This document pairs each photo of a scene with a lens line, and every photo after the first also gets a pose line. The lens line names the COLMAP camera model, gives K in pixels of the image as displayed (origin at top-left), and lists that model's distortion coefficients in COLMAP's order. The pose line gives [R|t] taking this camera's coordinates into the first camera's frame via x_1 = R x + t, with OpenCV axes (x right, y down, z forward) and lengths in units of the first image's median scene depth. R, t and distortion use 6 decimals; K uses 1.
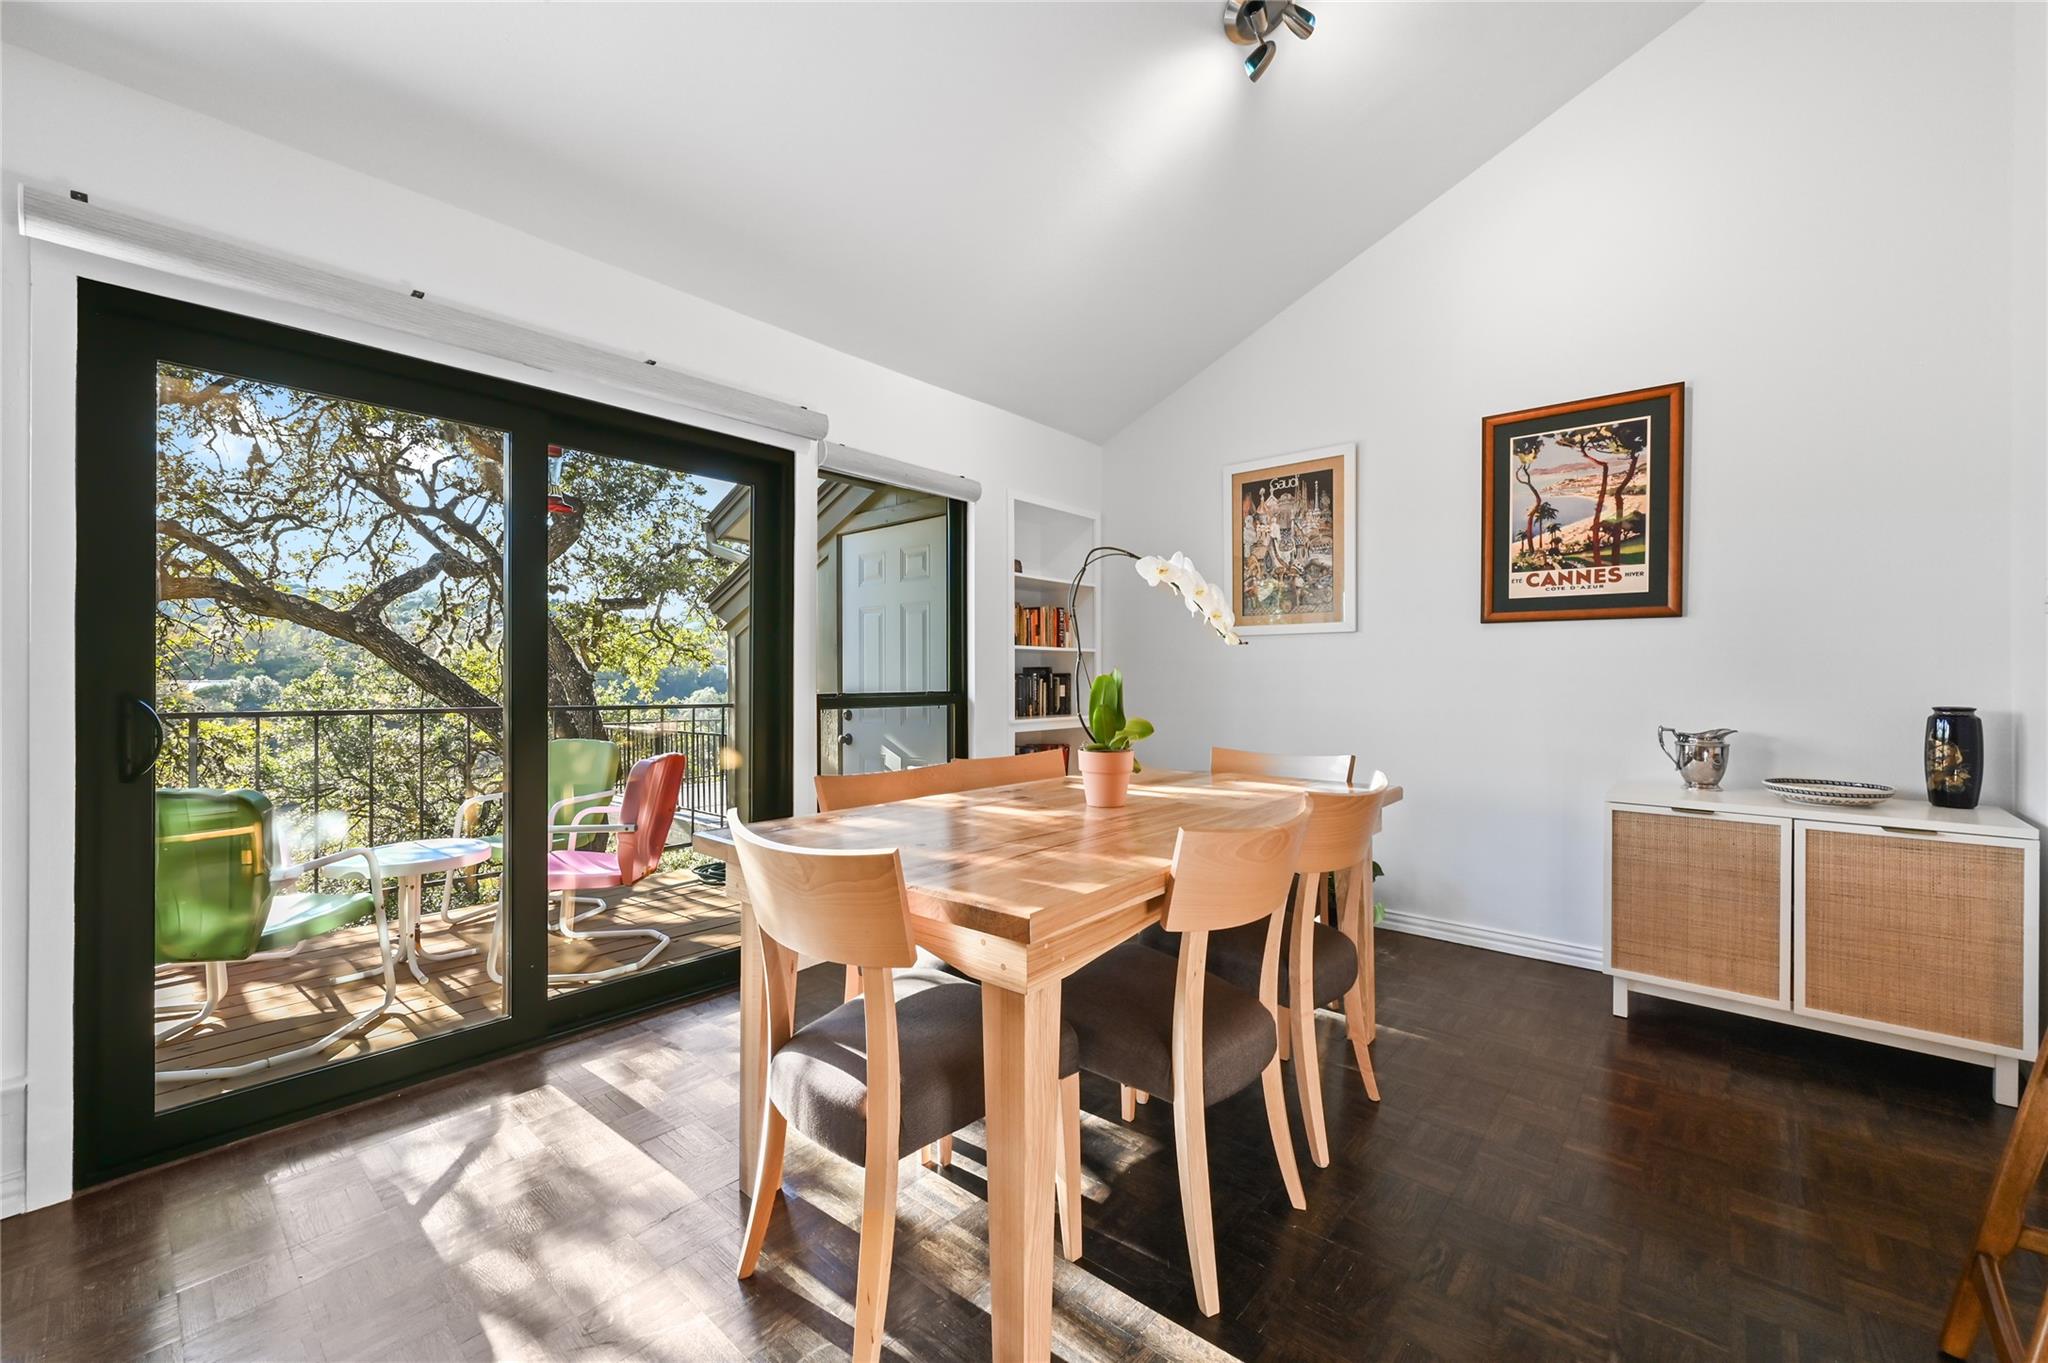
lens RADIAL K [[800.3, 0, 1024.7], [0, 800.3, 679.9], [0, 0, 1]] dist [-0.002087, 0.000509]
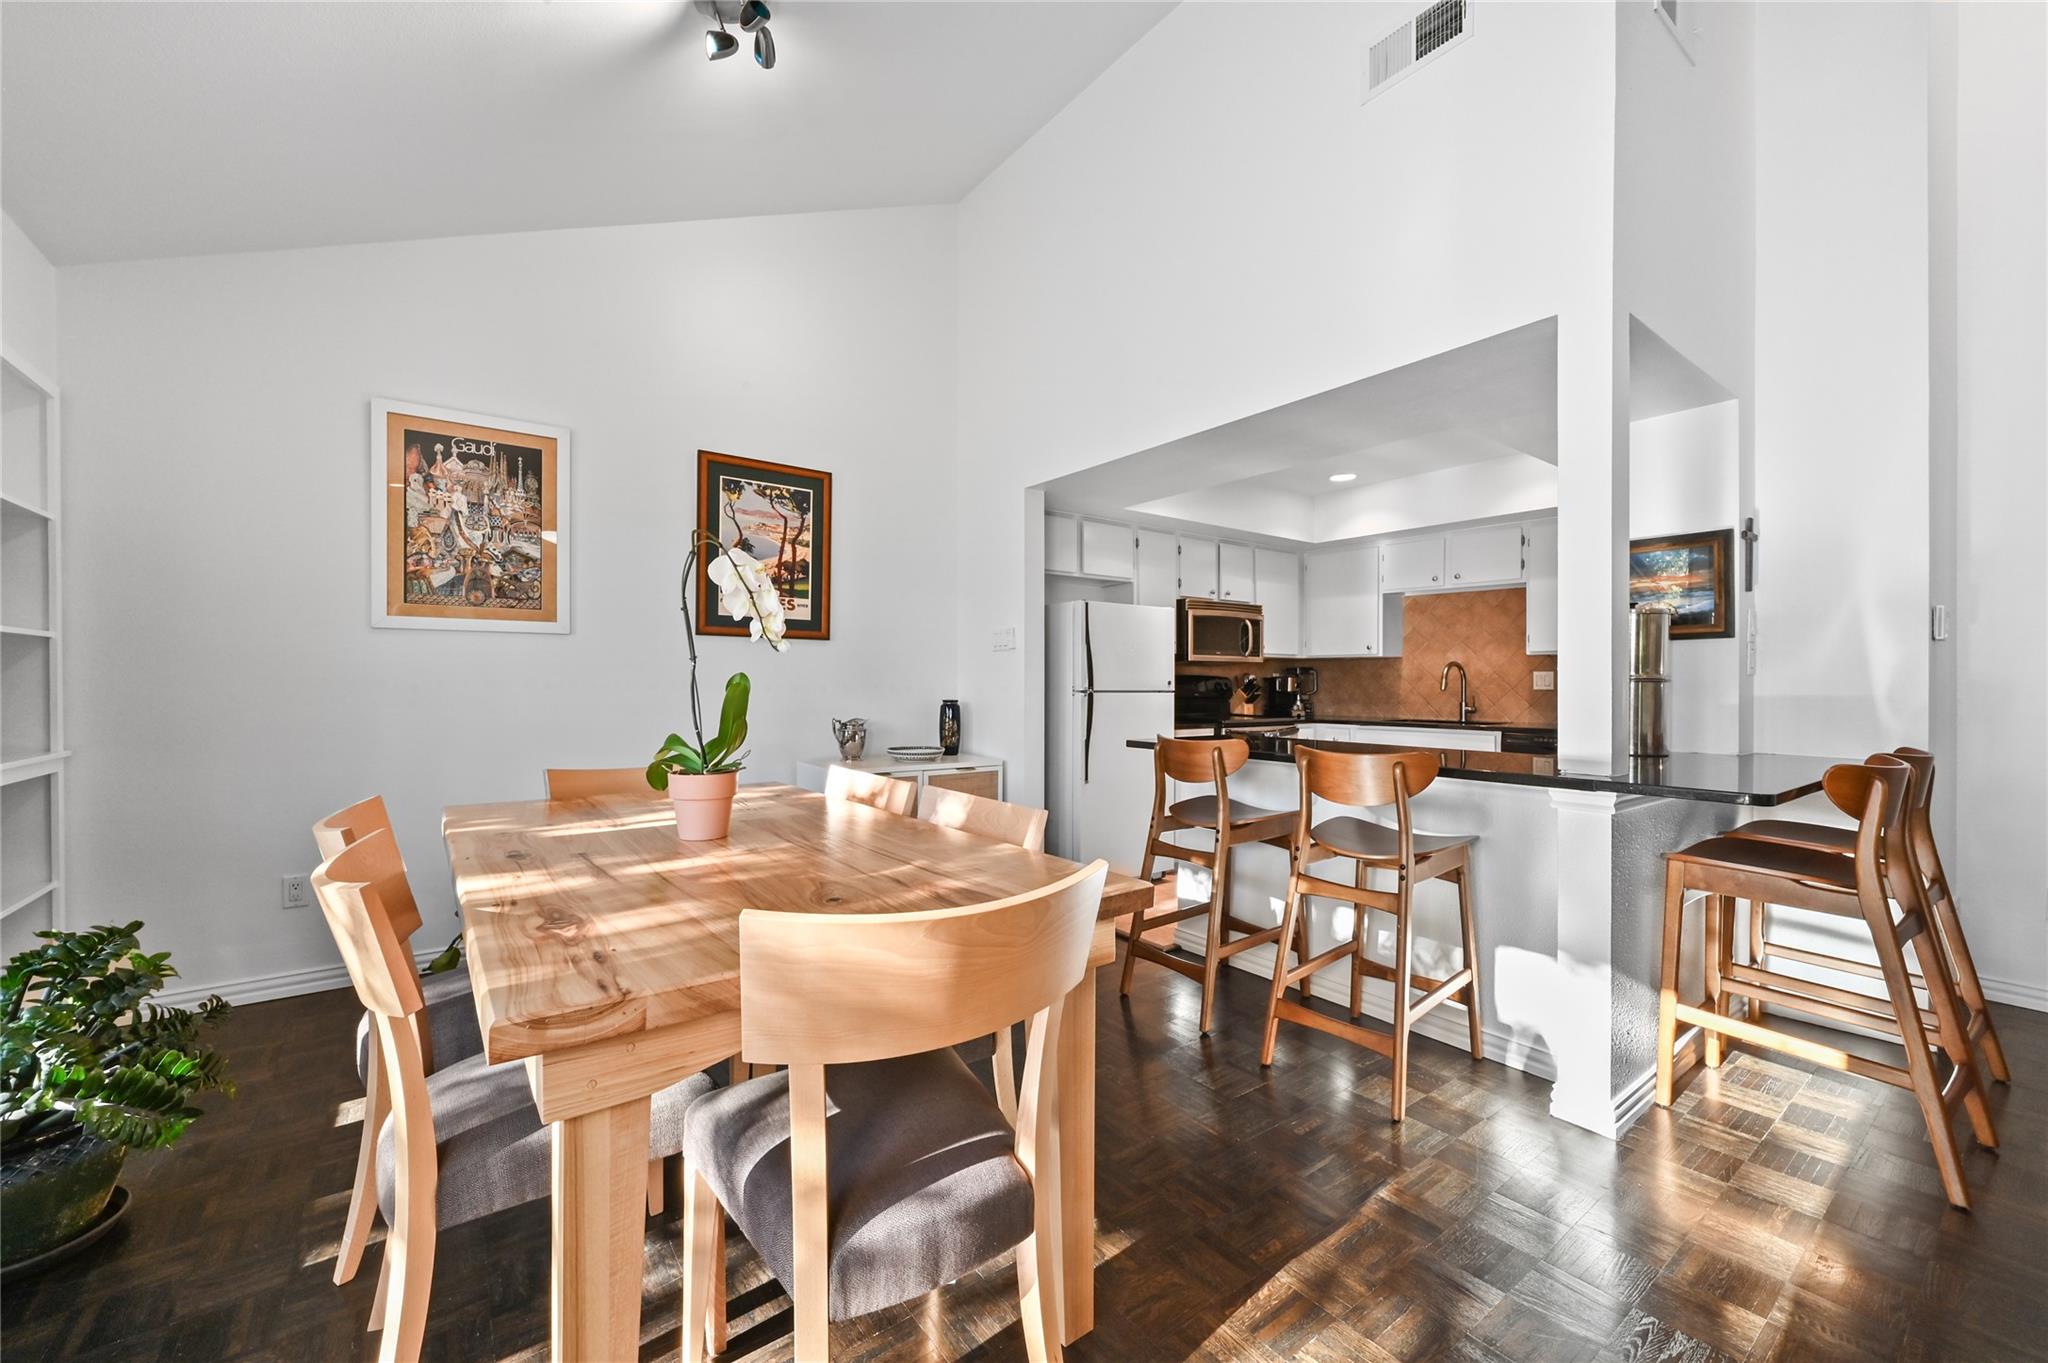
lens RADIAL K [[800.3, 0, 1032.9], [0, 800.3, 683.0], [0, 0, 1]] dist [-0.002087, 0.000509]
pose [[0.222125, -0.002794, 0.975014, -0.420939], [-0.000549, 0.999995, 0.002990, -0.007502], [-0.975018, -0.001200, 0.222123, 0.308469]]
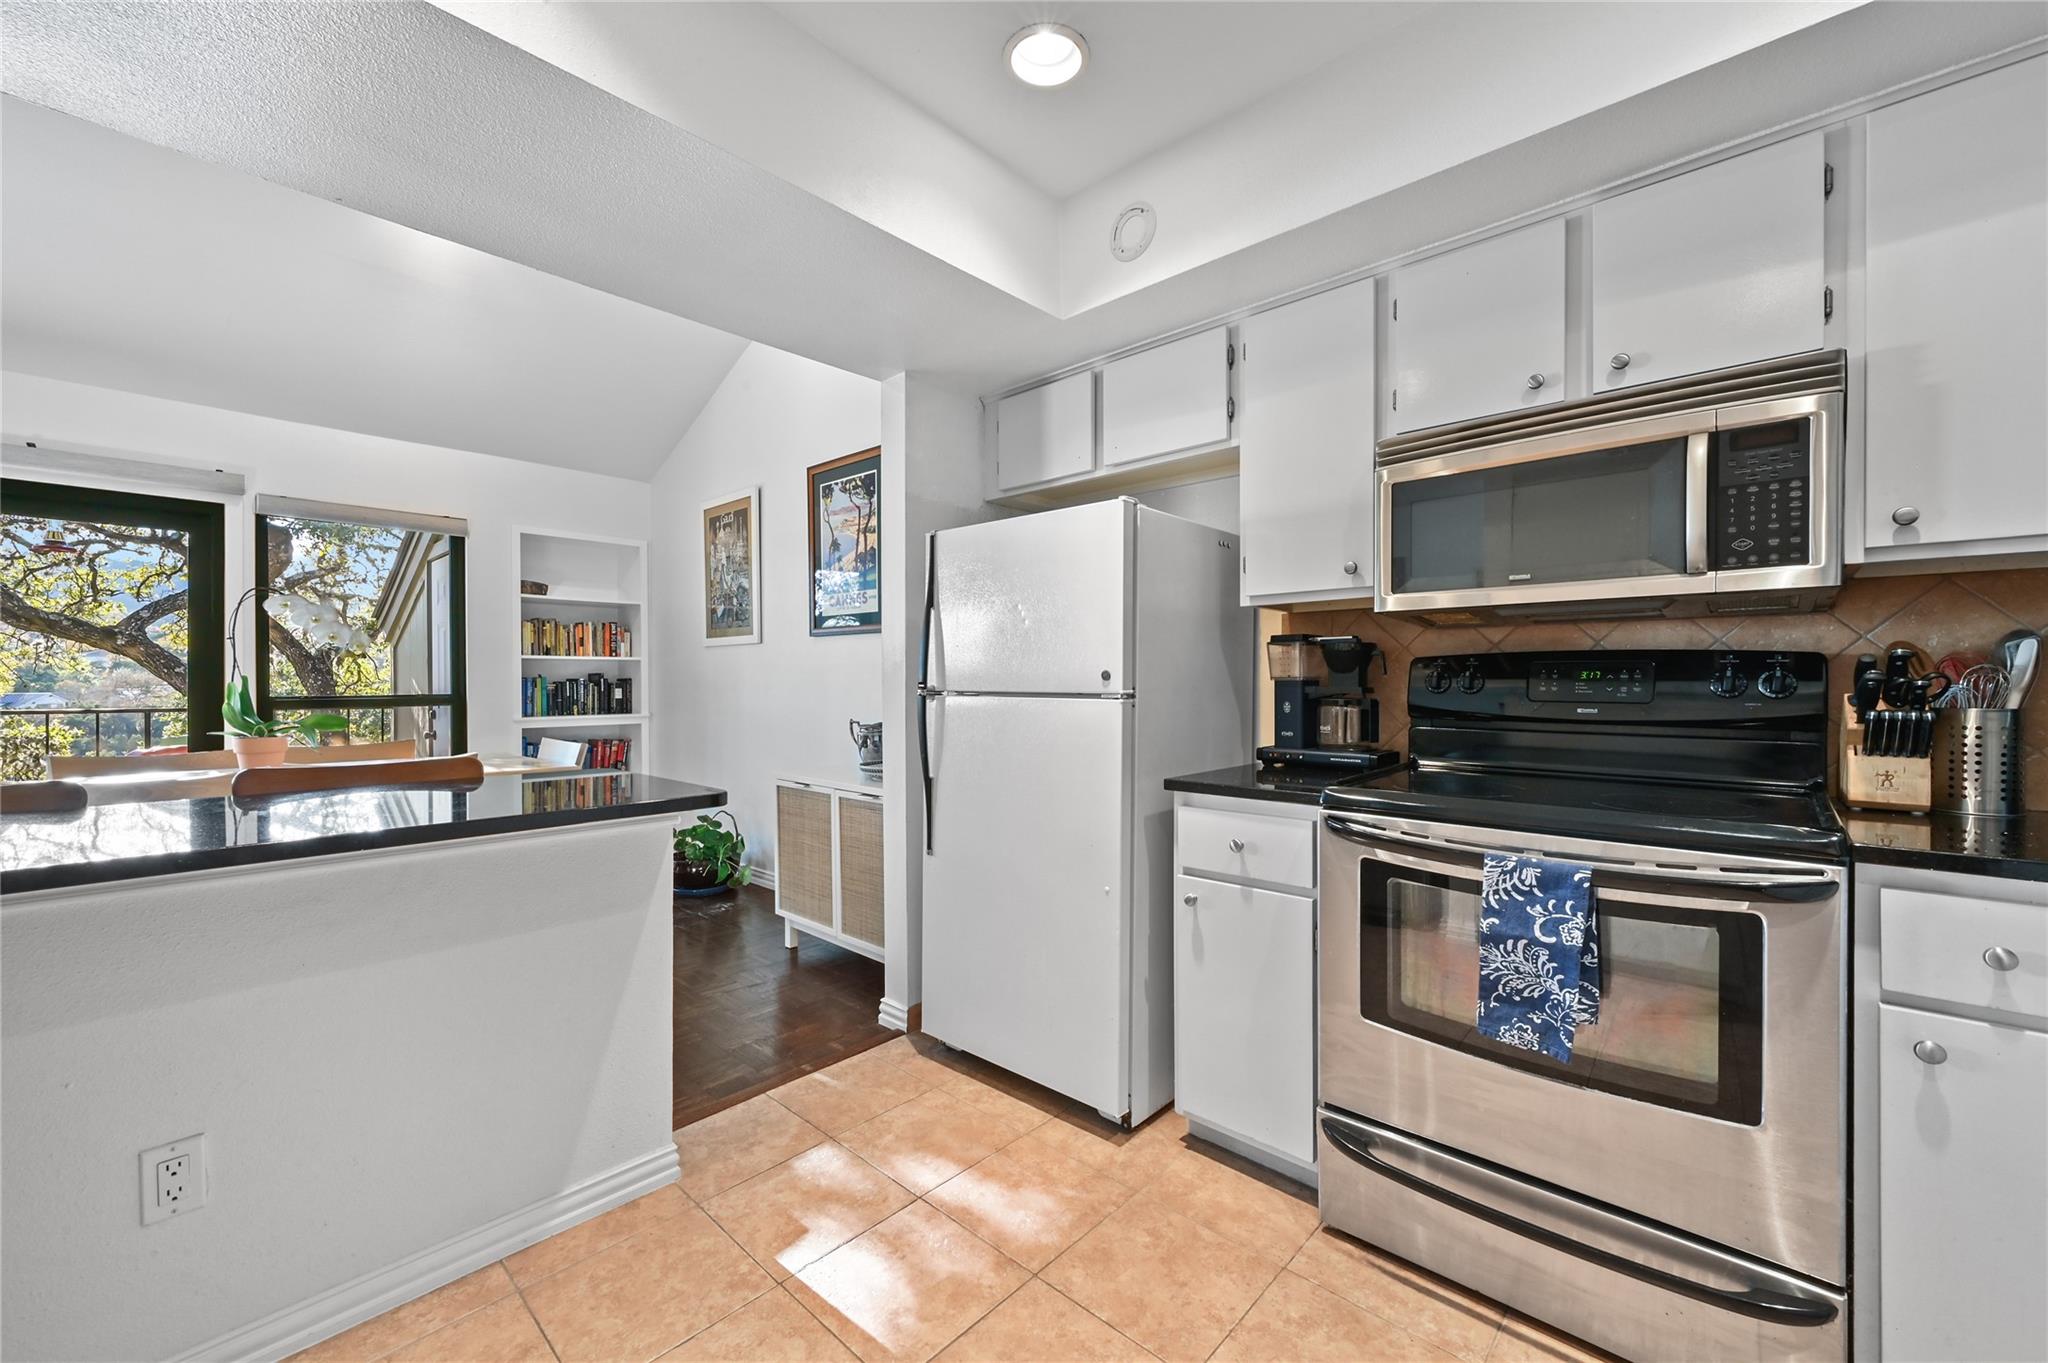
lens RADIAL K [[800.3, 0, 1030.9], [0, 800.3, 690.1], [0, 0, 1]] dist [-0.002087, 0.000509]
pose [[0.999489, -0.001583, -0.031917, 0.977843], [0.001791, 0.999977, 0.006481, 0.003327], [0.031906, -0.006535, 0.999470, -0.213666]]
